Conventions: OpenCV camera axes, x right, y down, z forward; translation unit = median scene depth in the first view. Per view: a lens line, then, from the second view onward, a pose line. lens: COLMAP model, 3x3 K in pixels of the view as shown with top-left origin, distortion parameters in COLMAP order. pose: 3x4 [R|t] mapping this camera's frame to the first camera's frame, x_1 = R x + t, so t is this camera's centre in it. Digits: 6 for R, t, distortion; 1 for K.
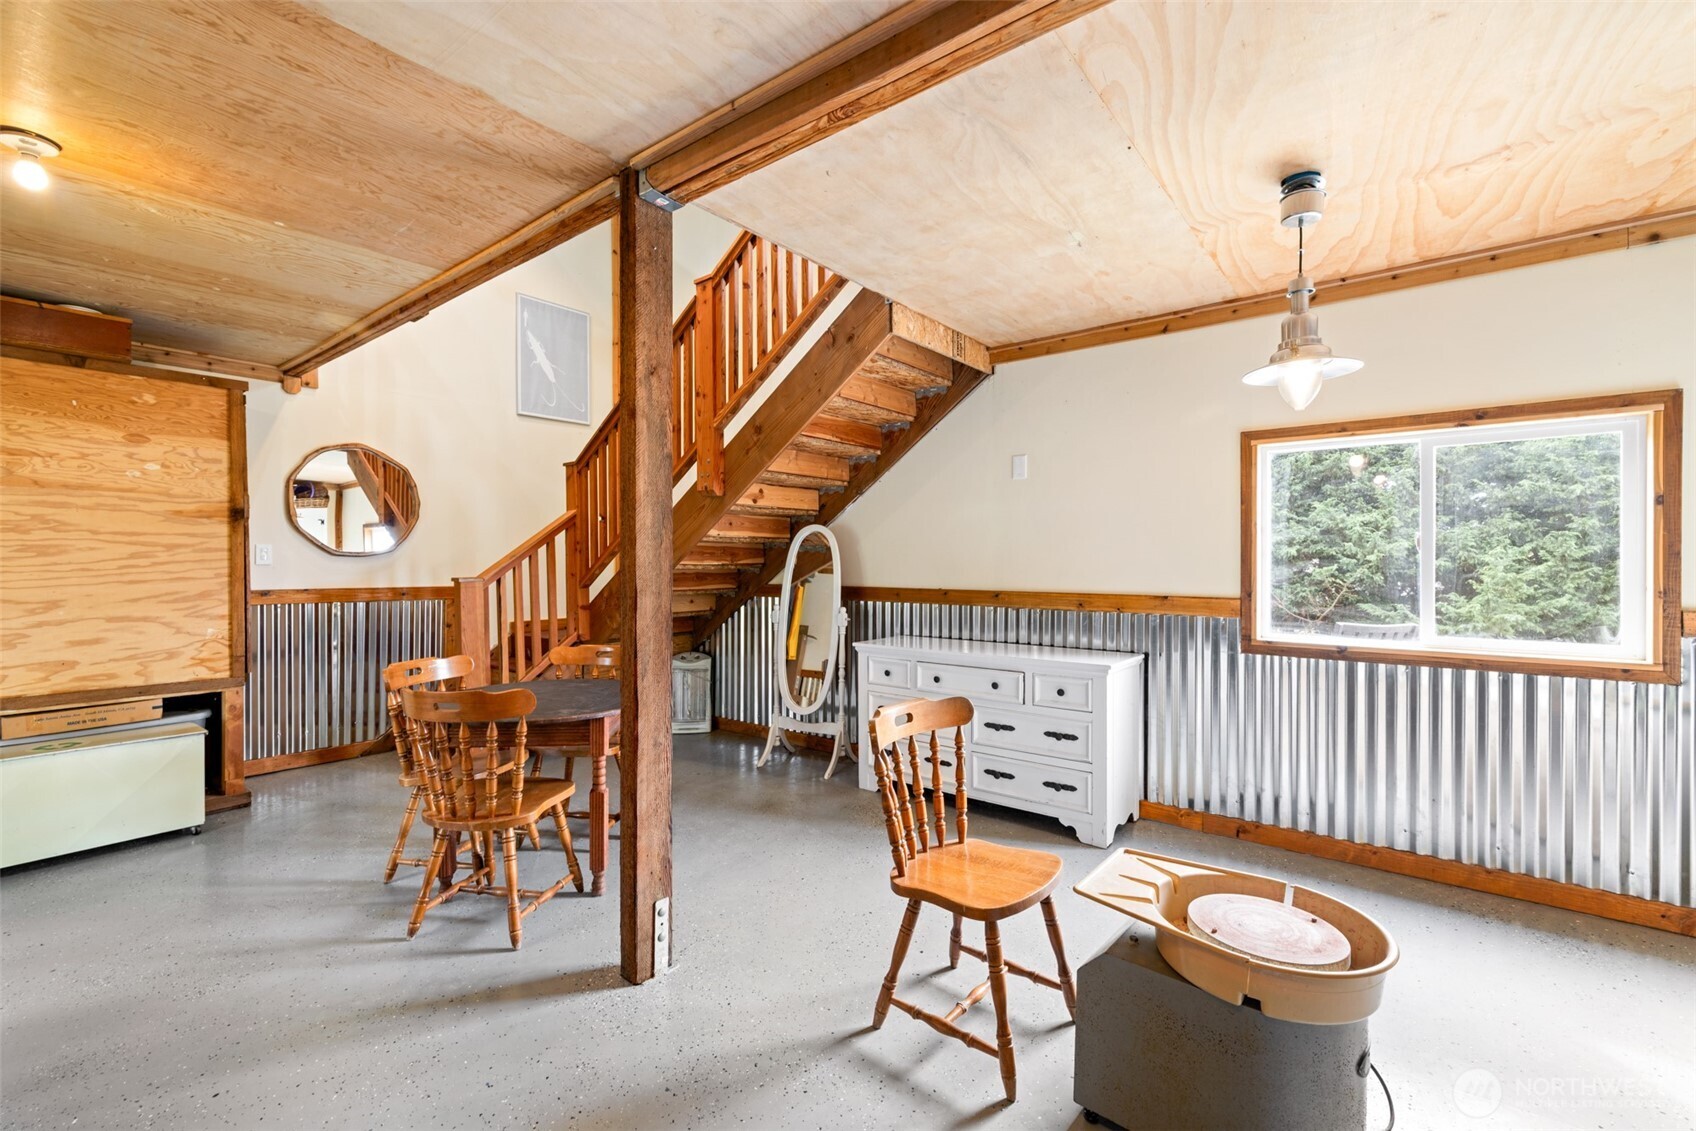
lens RADIAL K [[724.0, 0, 843.3], [0, 724.0, 567.6], [0, 0, 1]] dist [0.002304, -0.000138]
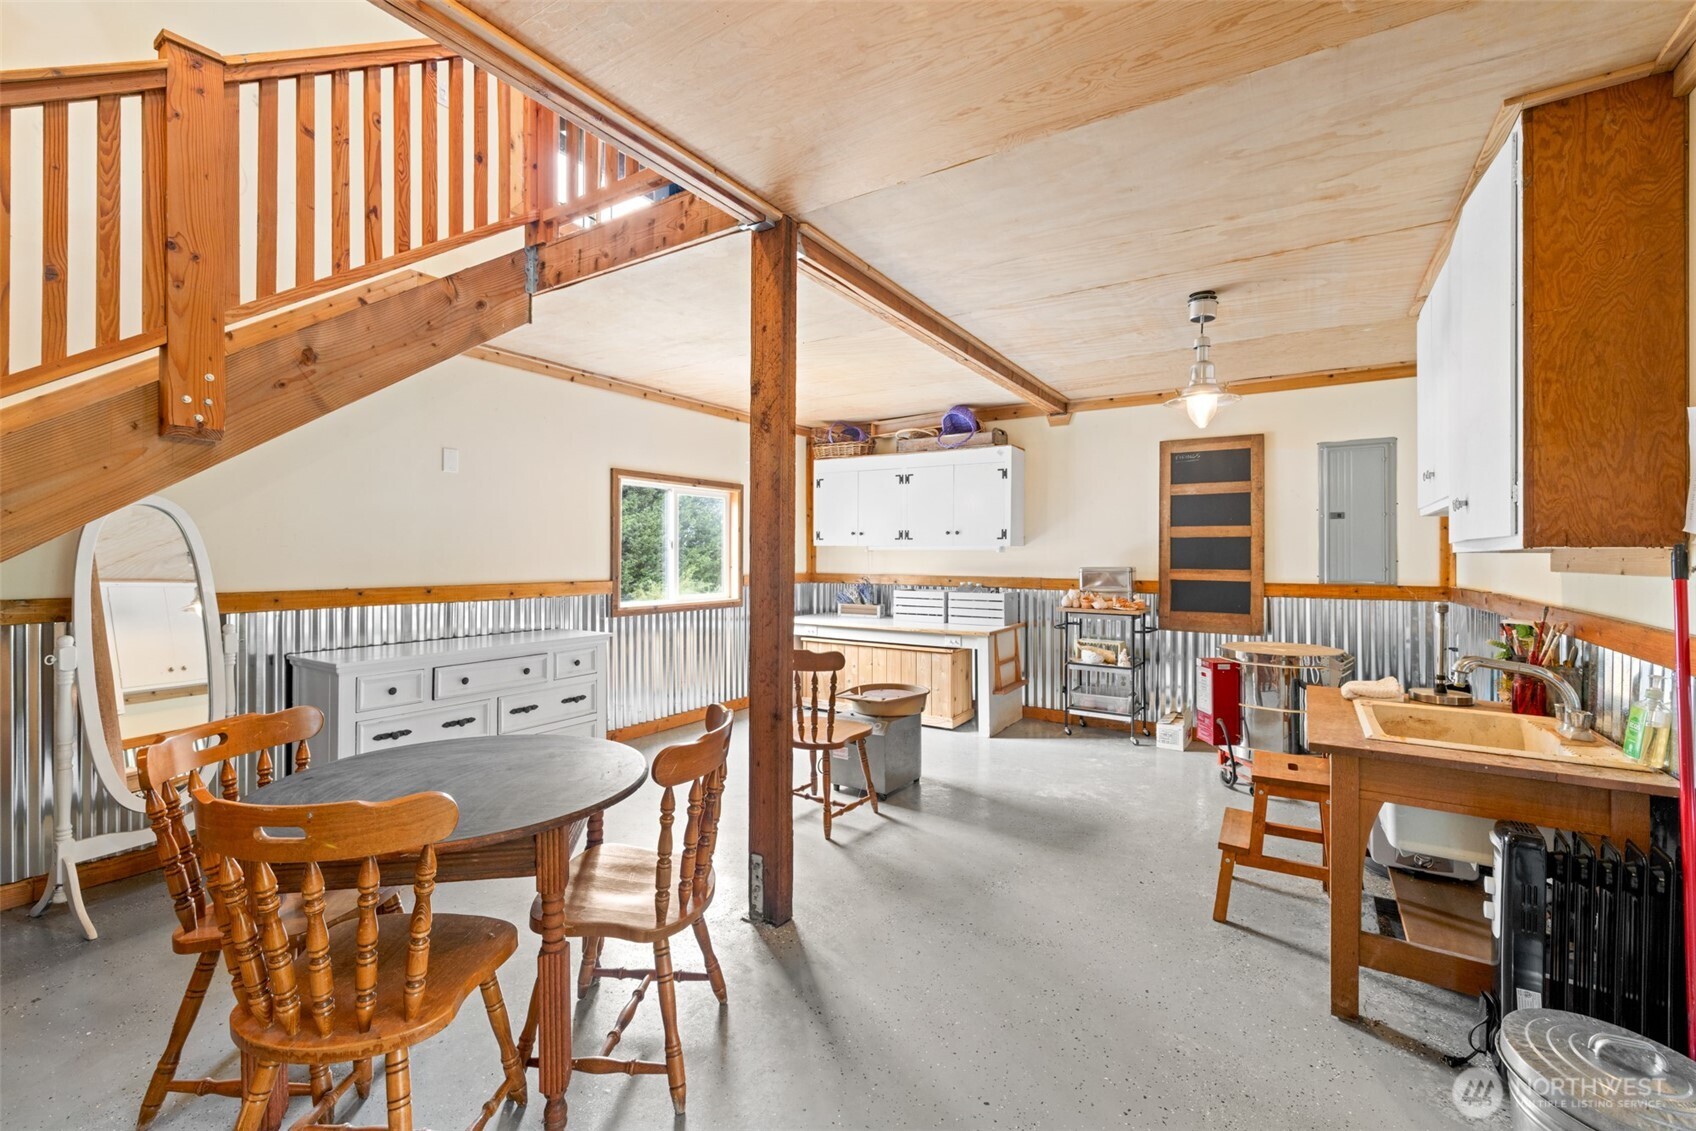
lens RADIAL K [[724.0, 0, 842.8], [0, 724.0, 557.3], [0, 0, 1]] dist [0.002304, -0.000138]
pose [[-0.106844, -0.003879, 0.994268, -0.981582], [0.004387, 0.999981, 0.004372, -0.009136], [-0.994266, 0.004829, -0.106825, 0.699474]]
